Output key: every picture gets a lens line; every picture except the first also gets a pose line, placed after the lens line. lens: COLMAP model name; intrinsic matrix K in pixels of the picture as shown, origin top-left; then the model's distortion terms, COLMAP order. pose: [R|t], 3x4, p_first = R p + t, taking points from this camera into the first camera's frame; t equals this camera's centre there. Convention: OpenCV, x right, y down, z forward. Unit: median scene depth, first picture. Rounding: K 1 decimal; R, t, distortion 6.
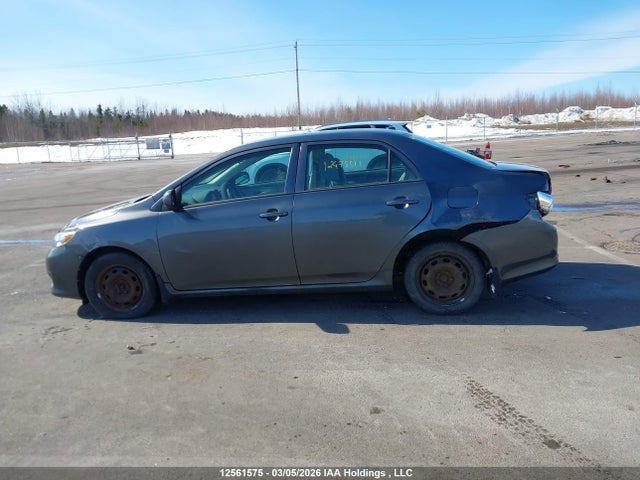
lens RADIAL K [[529.9, 0, 320.0], [0, 529.9, 240.0], [0, 0, 1]] dist [0.024772, 0.001888]
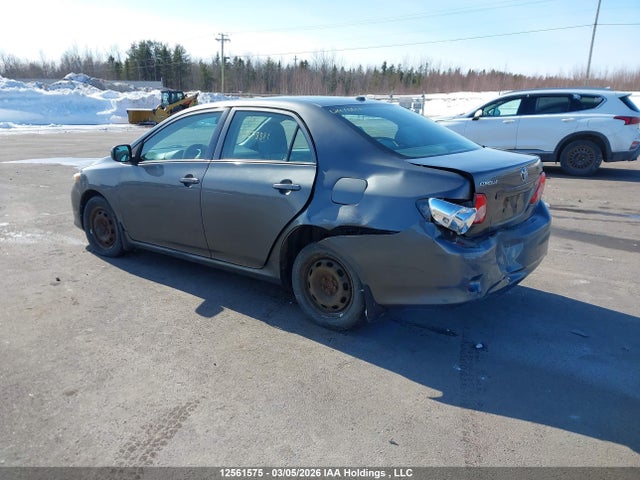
lens RADIAL K [[540.4, 0, 320.0], [0, 540.4, 240.0], [0, 0, 1]] dist [0.037408, -0.001905]
pose [[0.848531, 0.188511, -0.494428, 0.578768], [-0.155584, 0.981969, 0.107384, -0.079127], [0.505755, -0.014194, 0.862560, 0.241915]]
